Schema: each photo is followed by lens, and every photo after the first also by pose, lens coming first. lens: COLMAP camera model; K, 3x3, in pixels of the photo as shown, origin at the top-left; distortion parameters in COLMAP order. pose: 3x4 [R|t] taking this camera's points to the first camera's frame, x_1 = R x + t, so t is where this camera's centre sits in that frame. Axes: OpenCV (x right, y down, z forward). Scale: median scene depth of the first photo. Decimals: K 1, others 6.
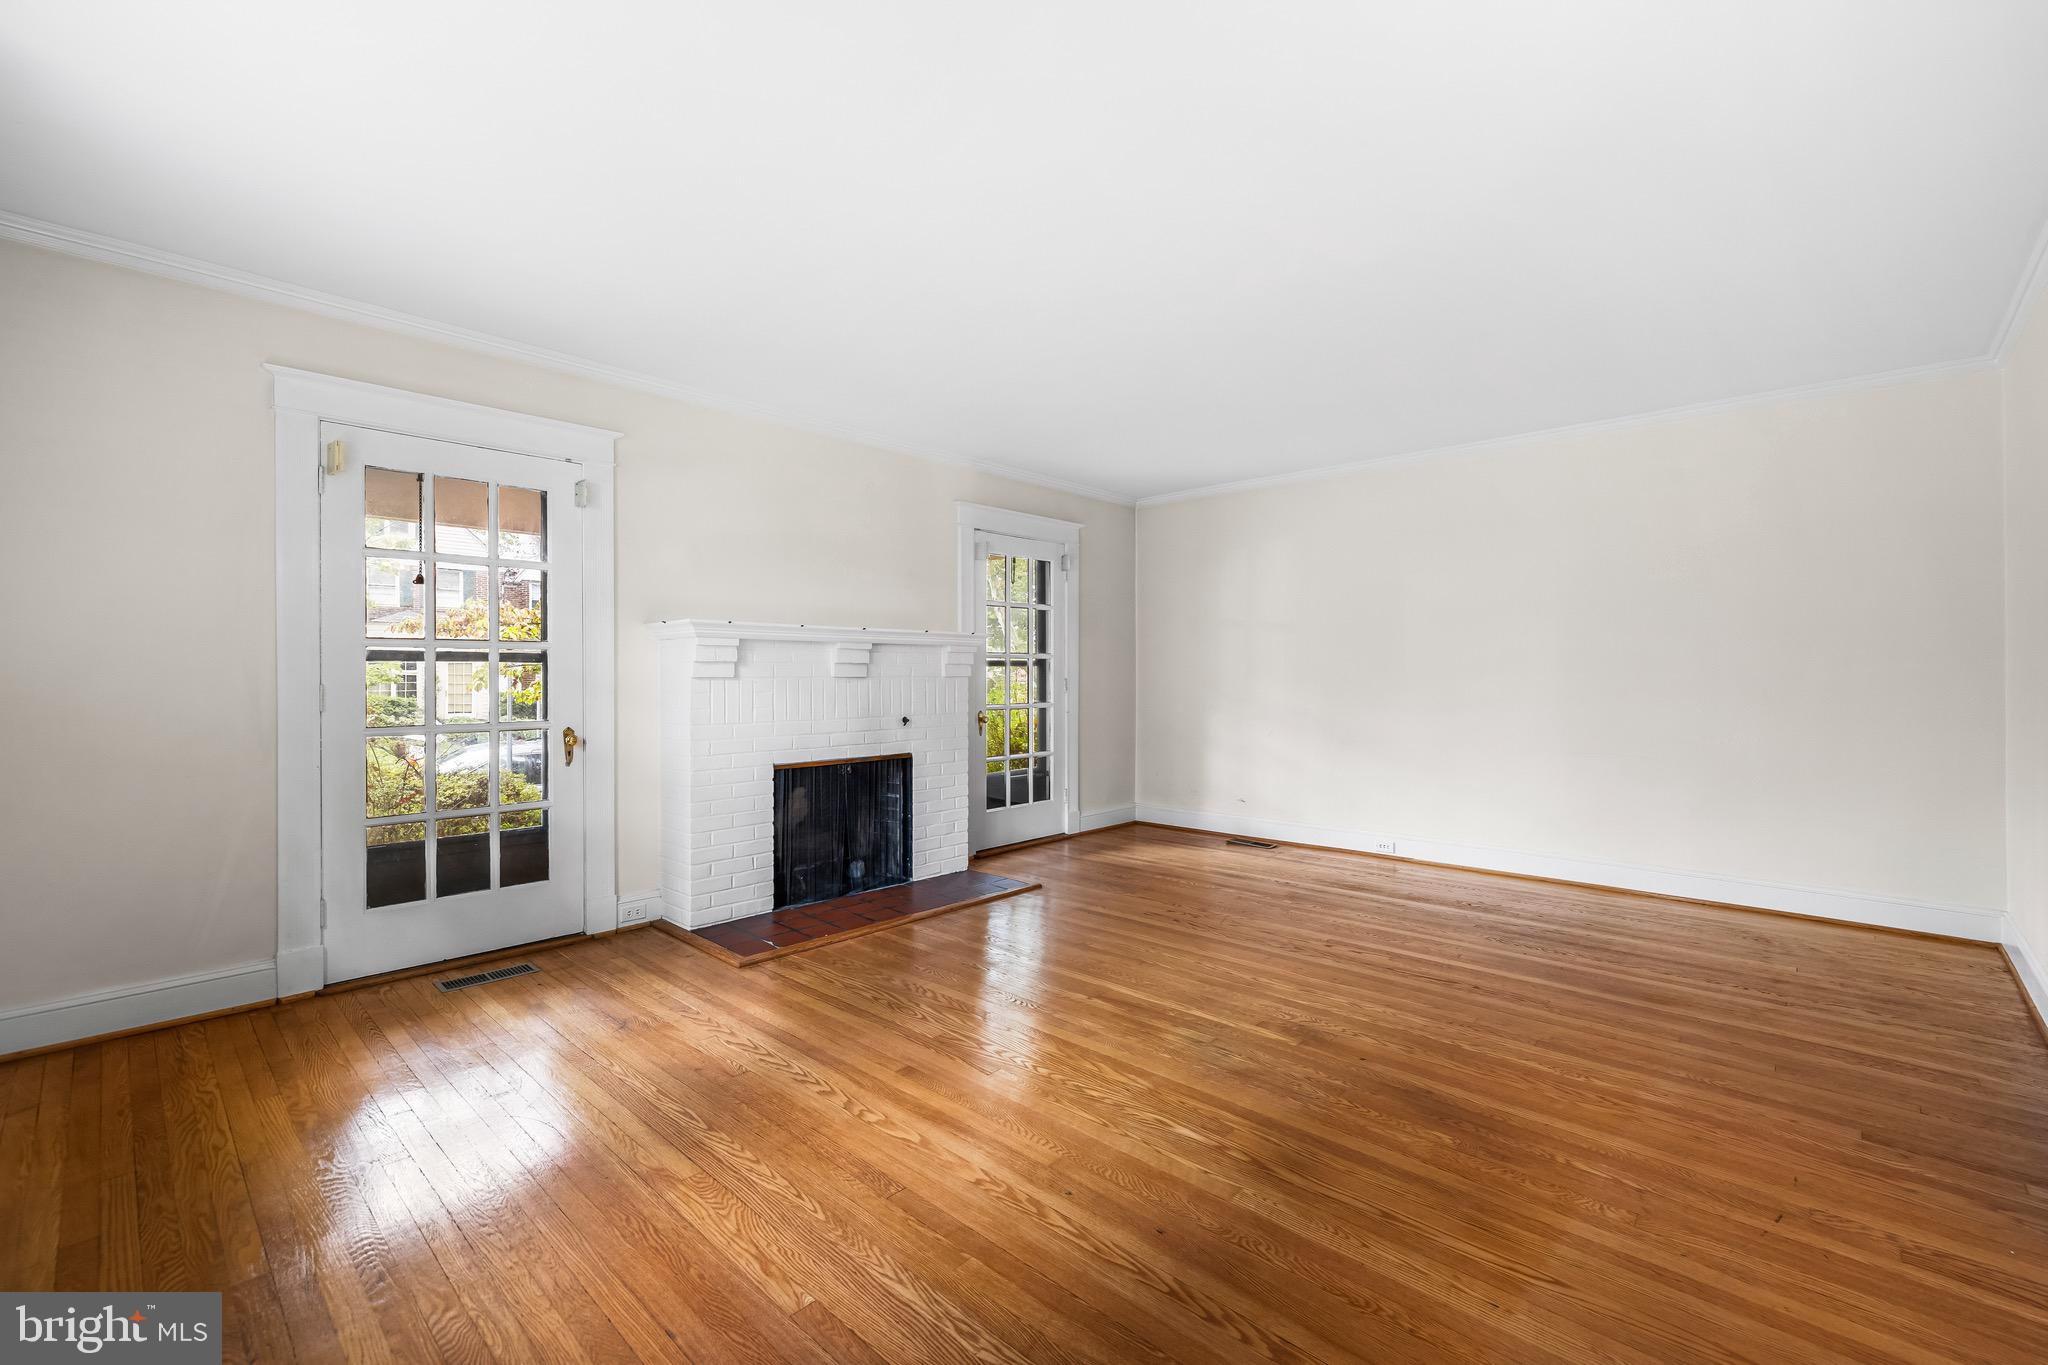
lens RADIAL K [[867.8, 0, 1032.4], [0, 867.8, 663.2], [0, 0, 1]] dist [0.000170, 0.000400]
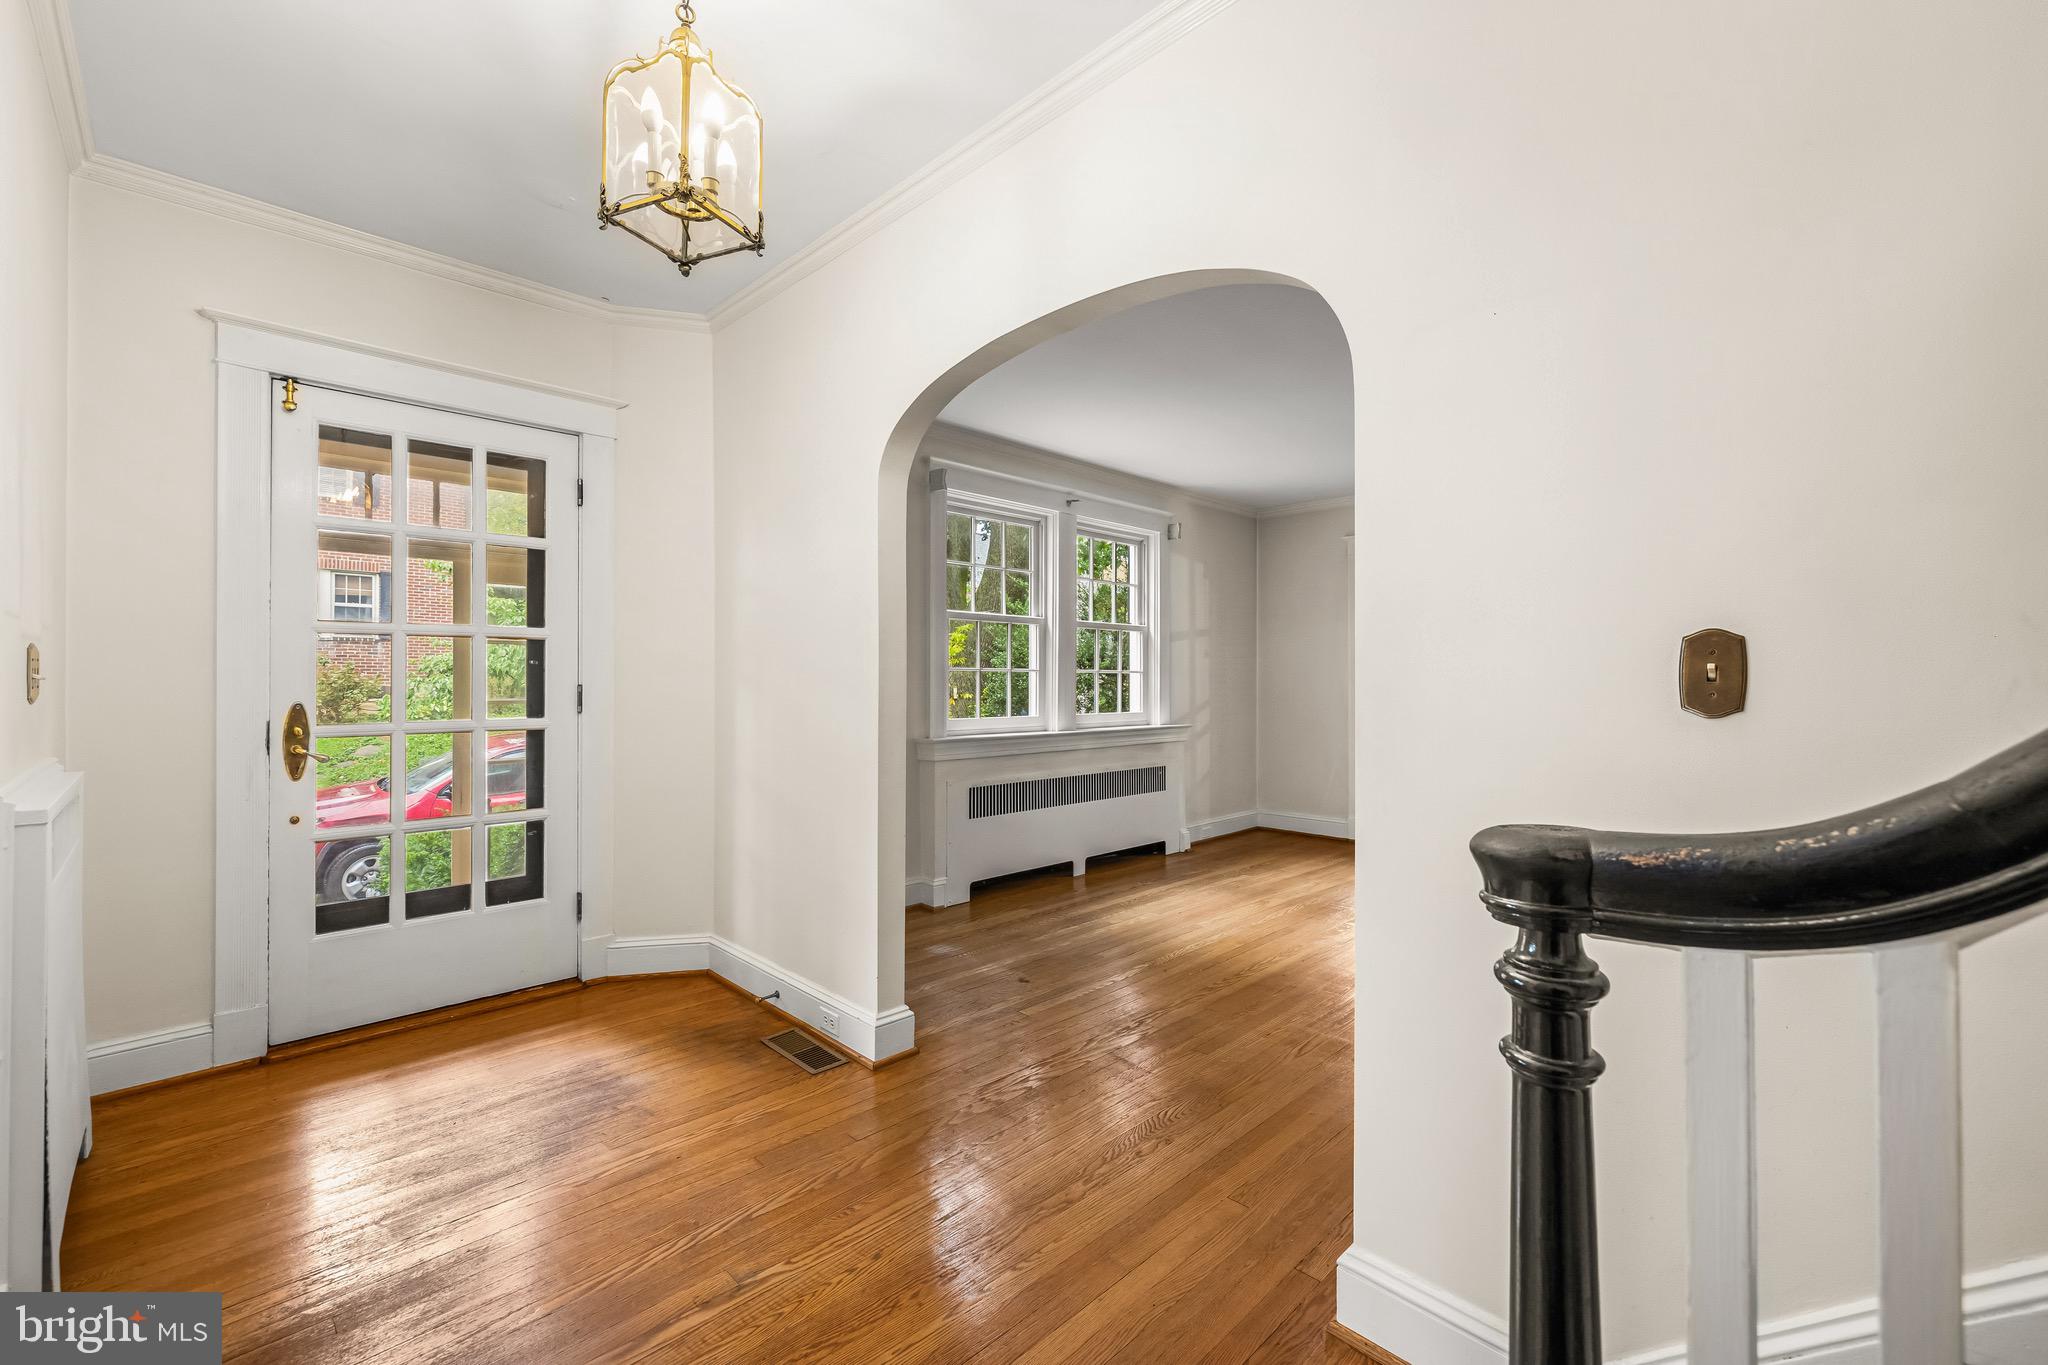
lens RADIAL K [[867.8, 0, 1013.0], [0, 867.8, 681.8], [0, 0, 1]] dist [0.000170, 0.000400]
pose [[-0.043659, -0.000097, -0.999046, 0.915501], [0.010662, 0.999943, -0.000564, 0.000591], [0.998990, -0.010677, -0.043656, 0.216466]]
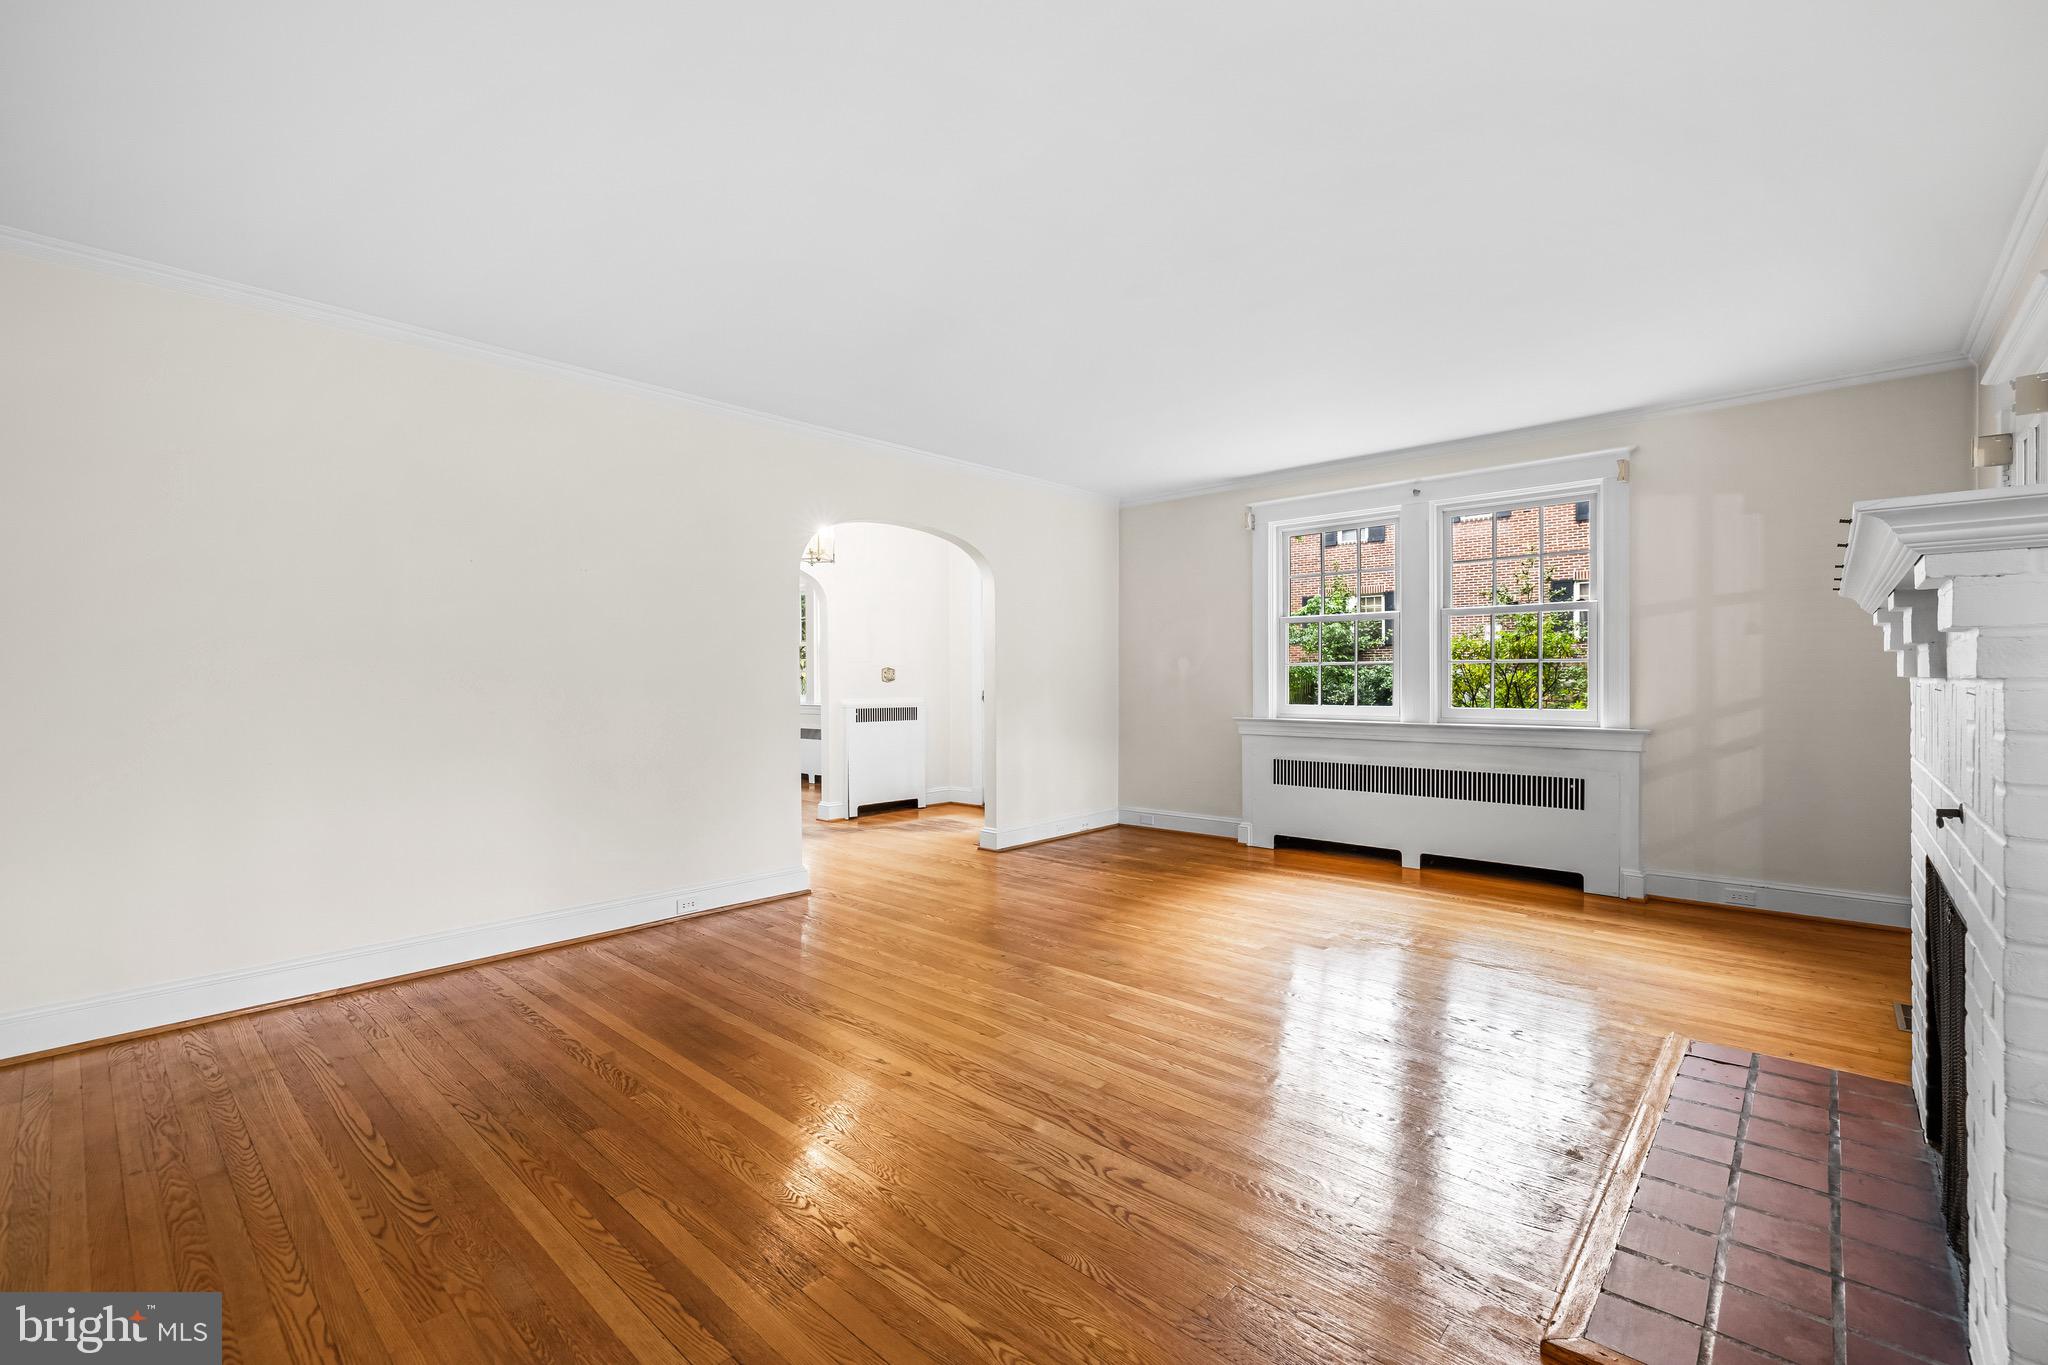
lens RADIAL K [[867.8, 0, 1010.1], [0, 867.8, 687.5], [0, 0, 1]] dist [0.000170, 0.000400]
pose [[-0.999983, 0.004130, 0.004165, 0.229720], [0.004122, 0.999990, -0.001836, 0.020841], [-0.004172, -0.001819, -0.999990, 1.503055]]
